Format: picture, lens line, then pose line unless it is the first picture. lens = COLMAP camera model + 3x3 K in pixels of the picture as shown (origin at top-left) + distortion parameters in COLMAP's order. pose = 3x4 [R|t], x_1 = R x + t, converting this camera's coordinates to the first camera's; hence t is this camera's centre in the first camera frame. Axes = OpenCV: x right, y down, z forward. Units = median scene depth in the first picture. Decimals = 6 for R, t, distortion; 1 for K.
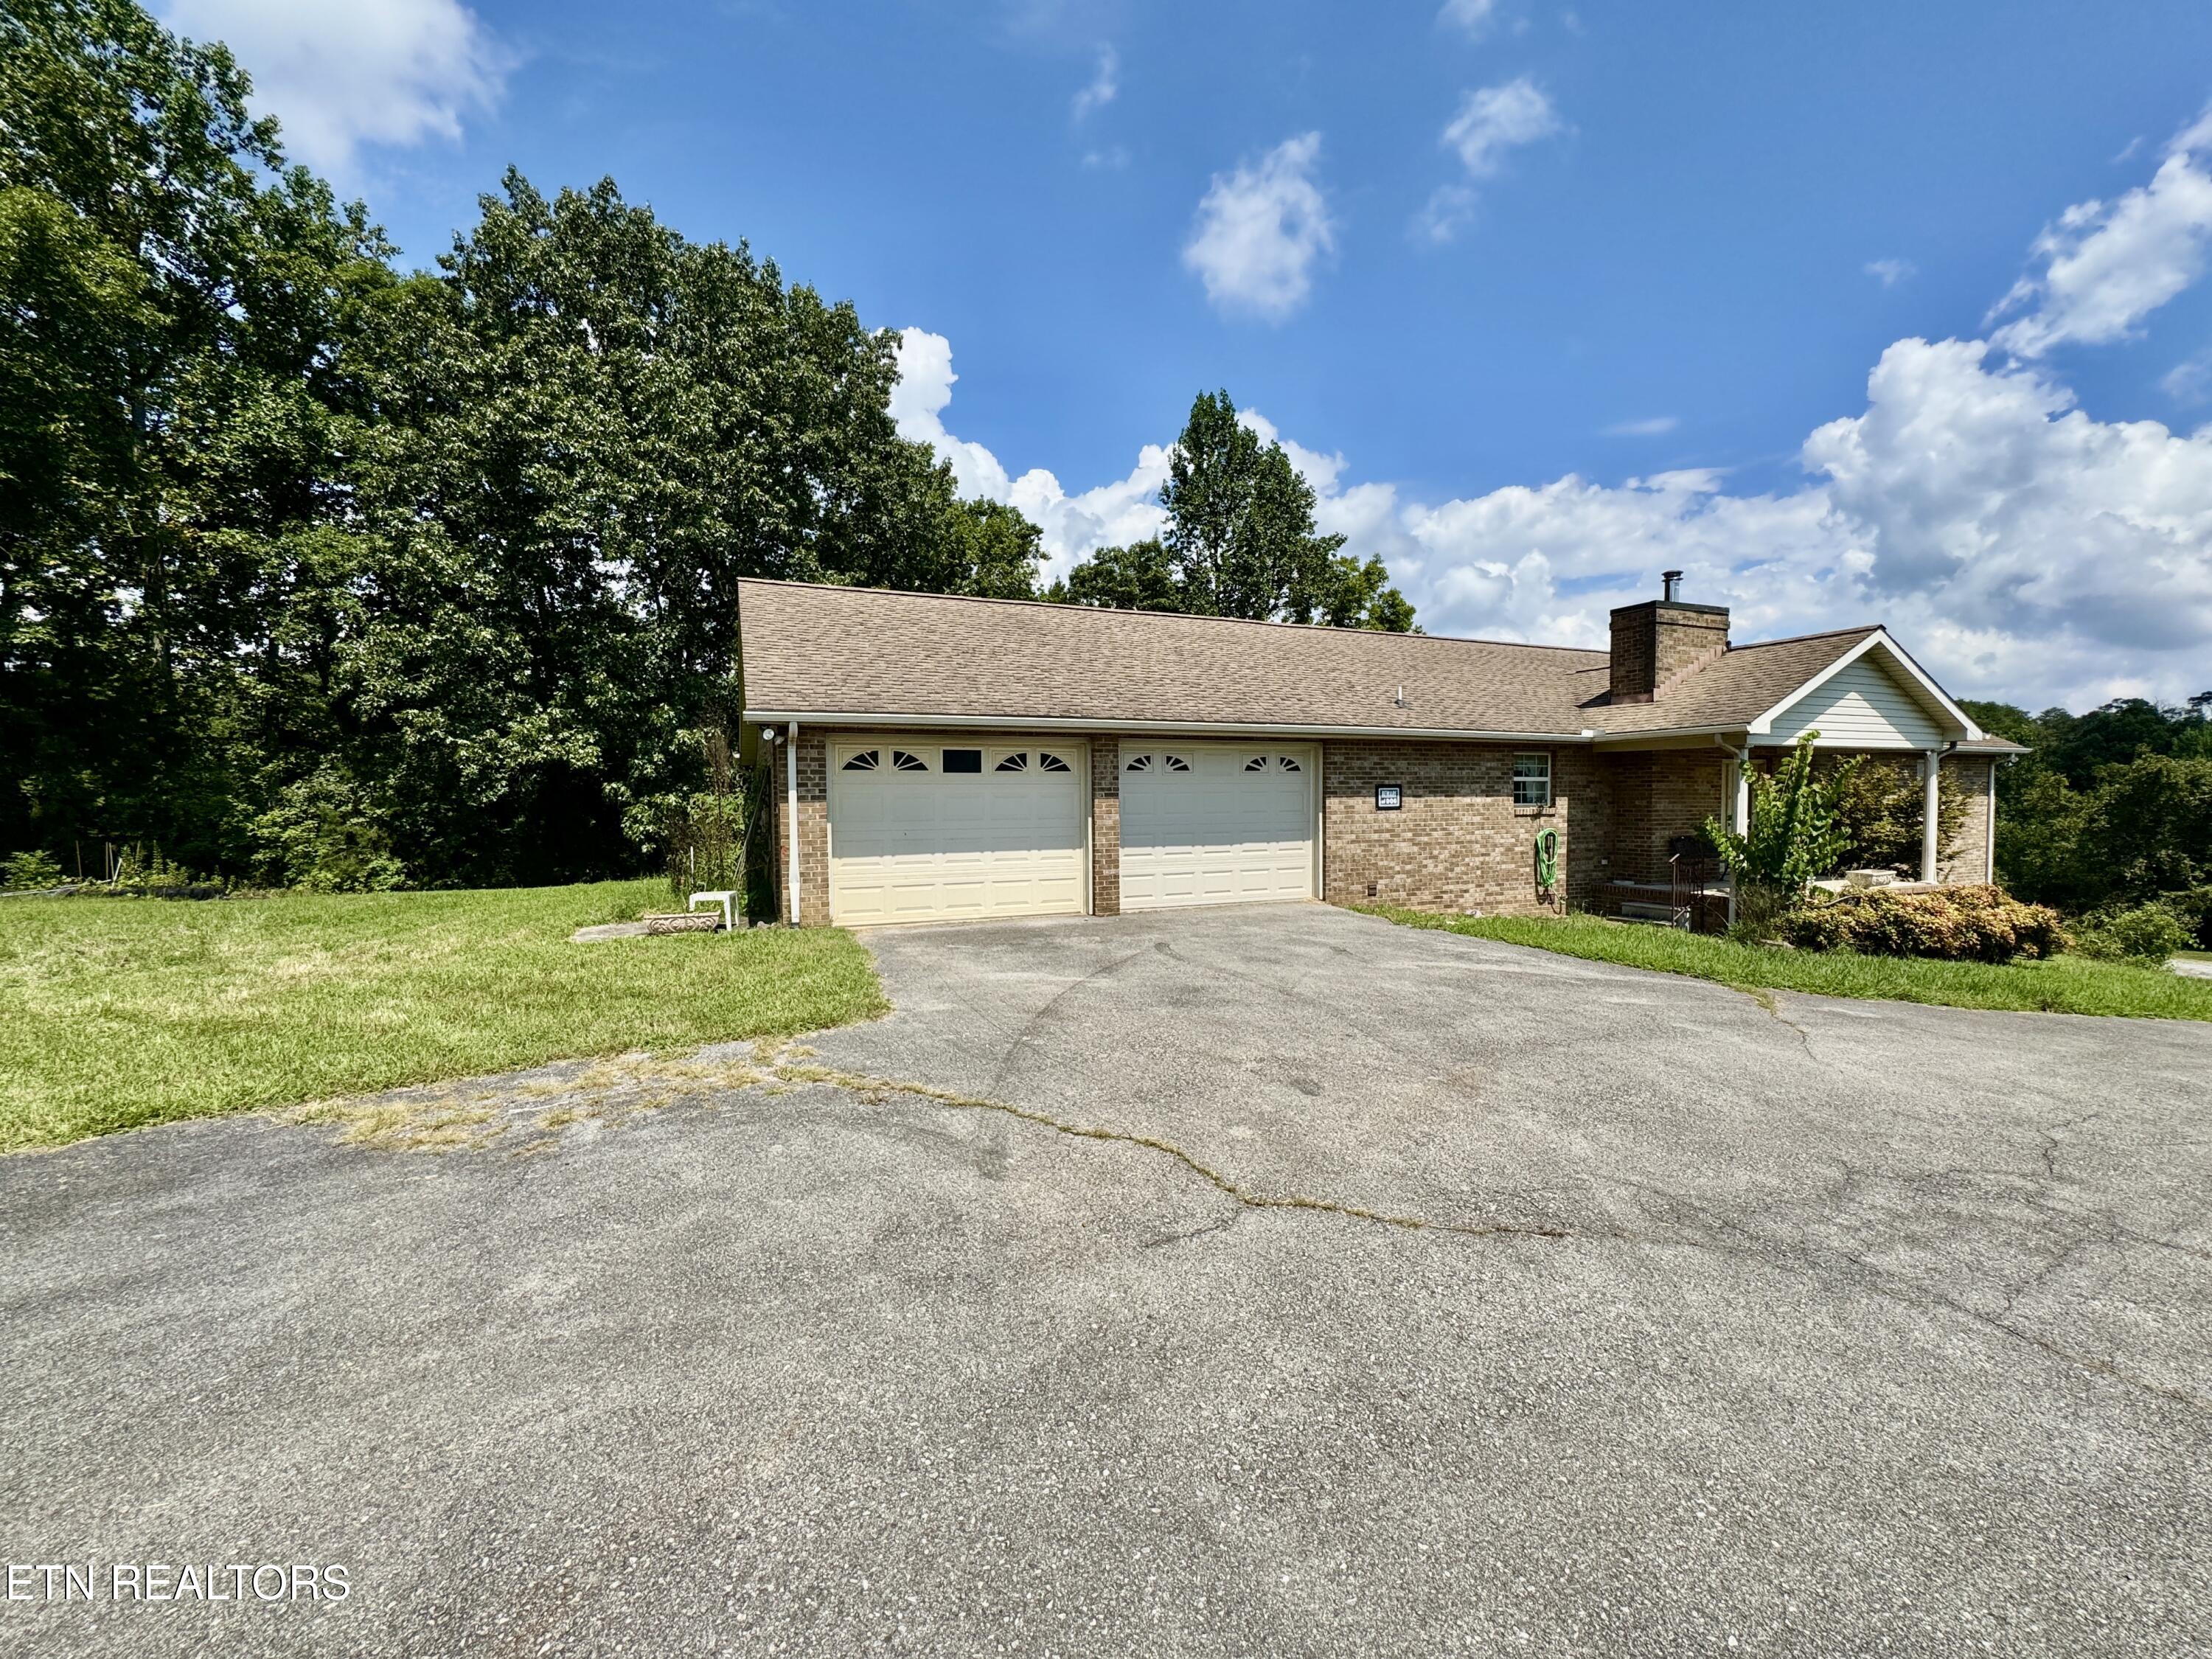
lens RADIAL K [[872.2, 0, 1106.0], [0, 872.2, 829.5], [0, 0, 1]] dist [-0.005361, 0.000317]
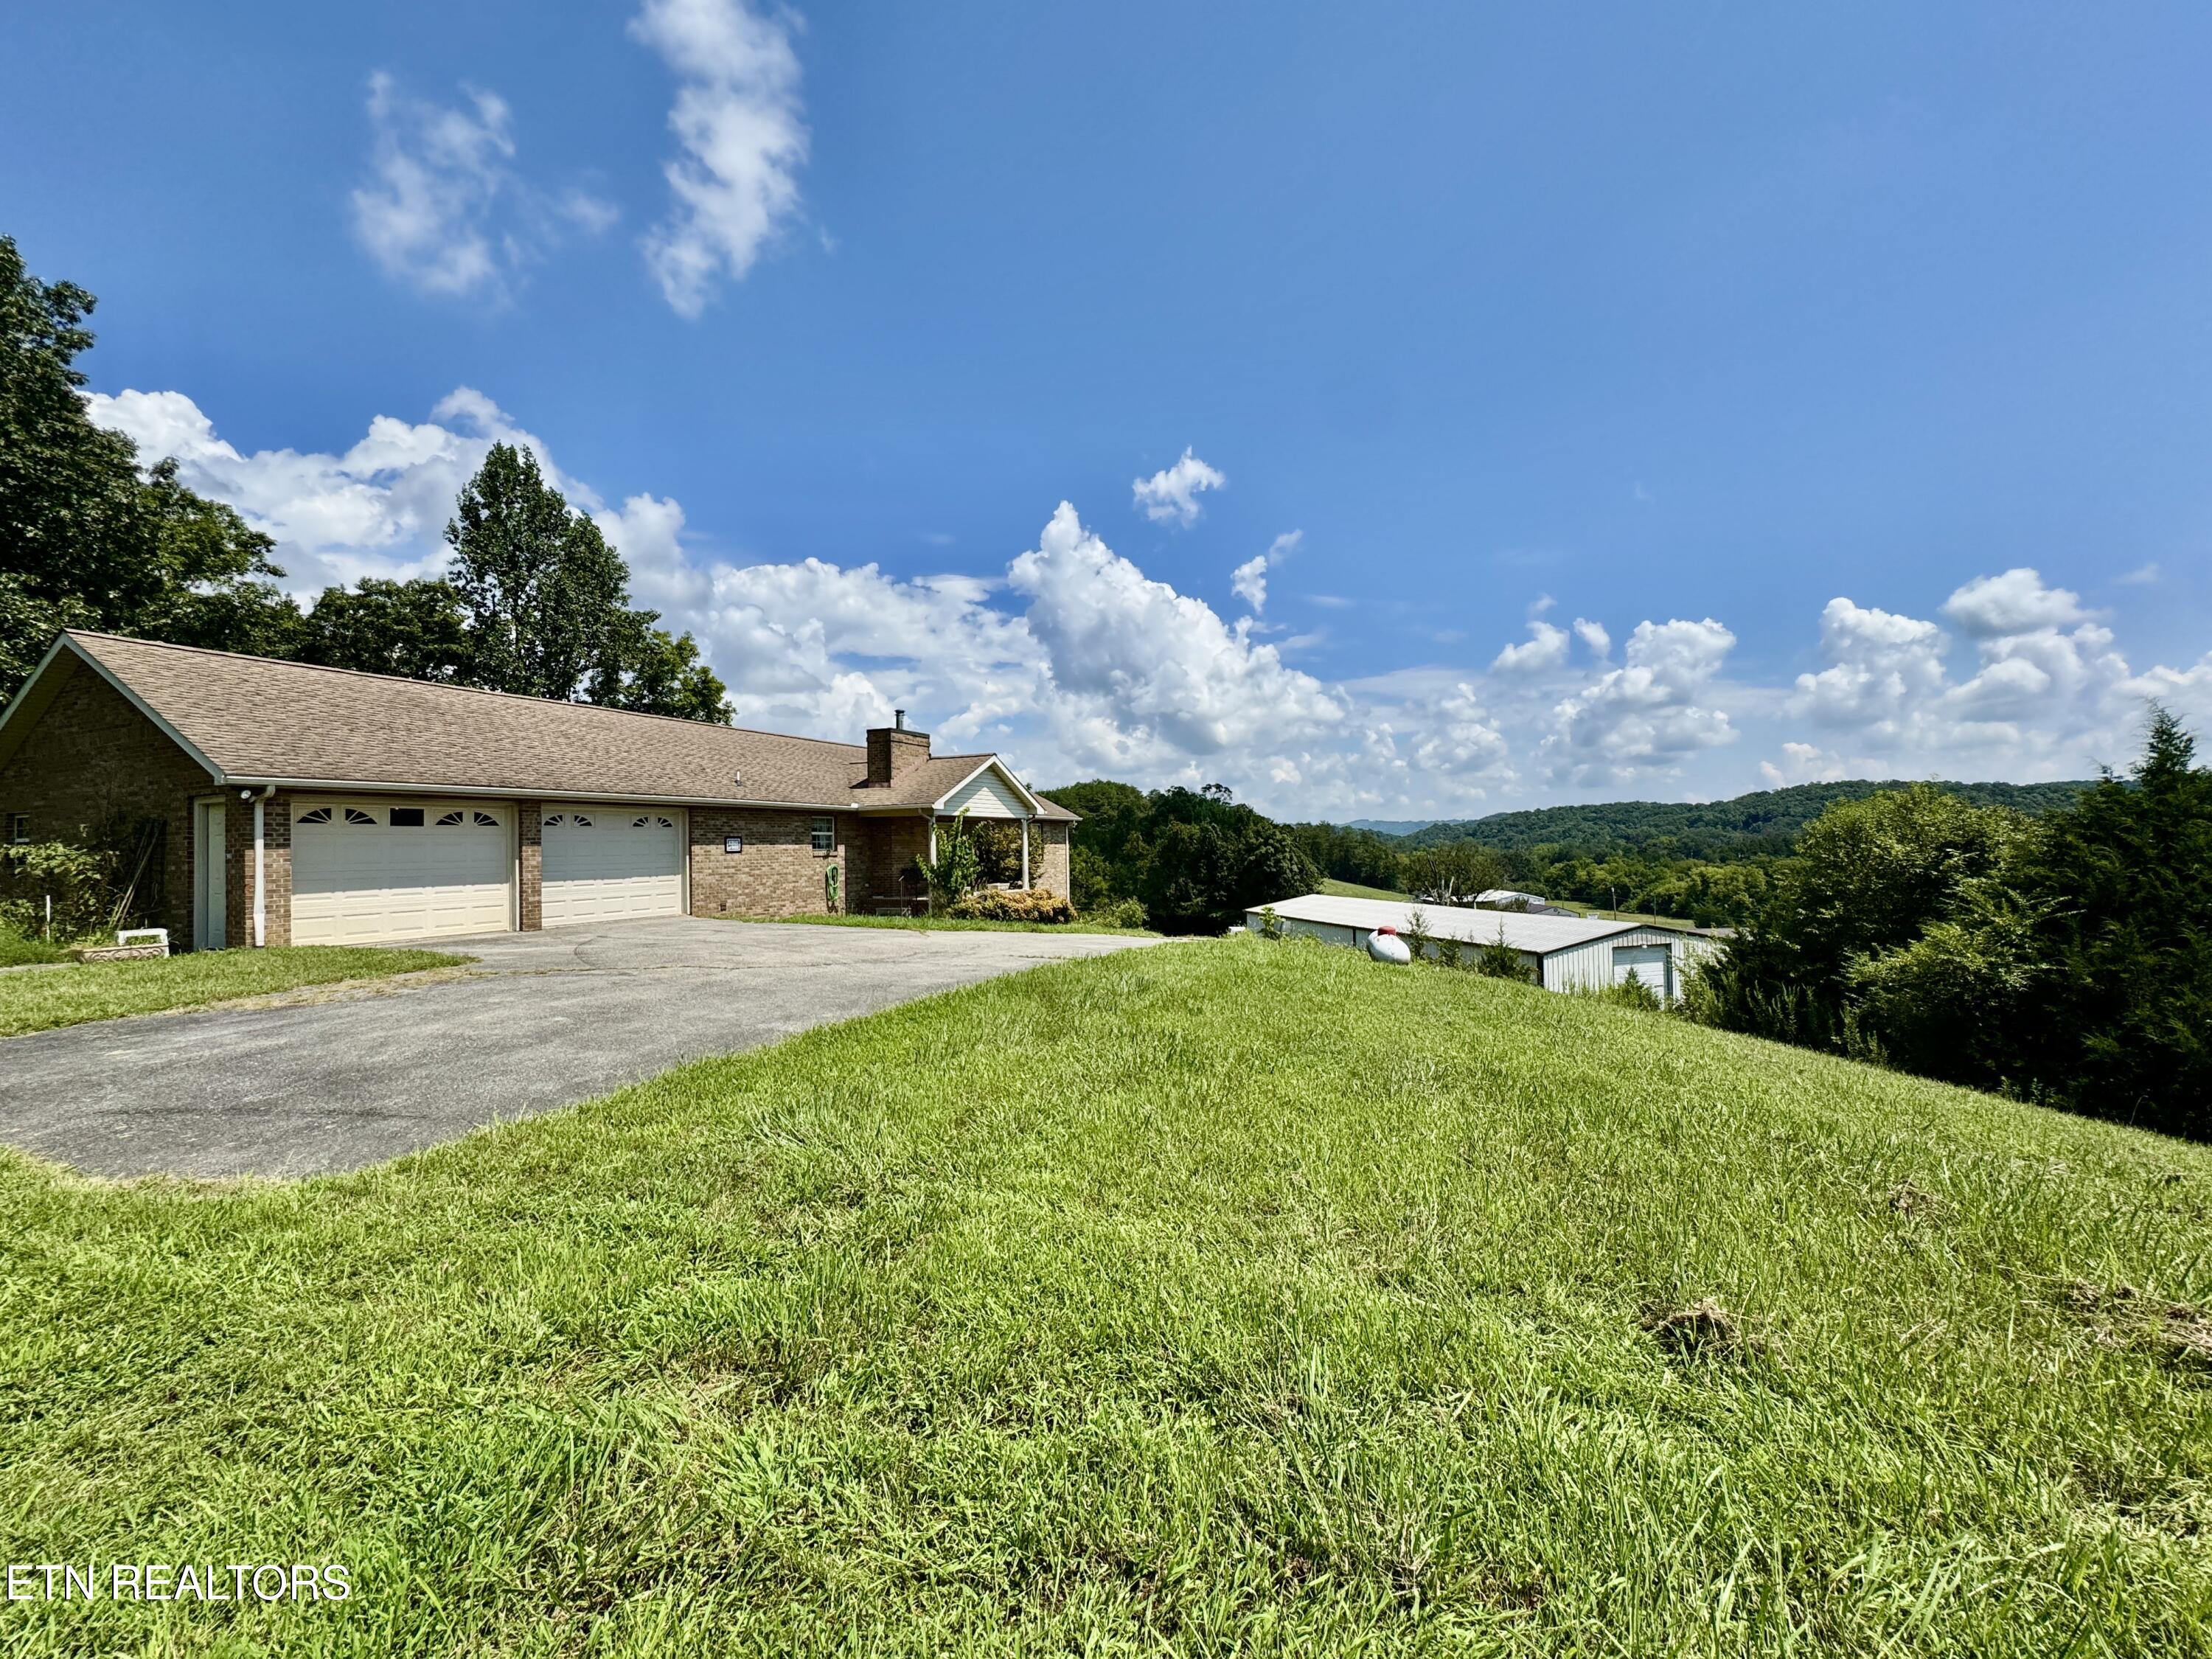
lens RADIAL K [[872.2, 0, 1106.0], [0, 872.2, 829.5], [0, 0, 1]] dist [-0.005361, 0.000317]
pose [[0.722061, 0.006588, 0.691798, -0.238050], [0.038989, 0.997978, -0.050198, 0.034983], [-0.690730, 0.063218, 0.720344, -0.502673]]
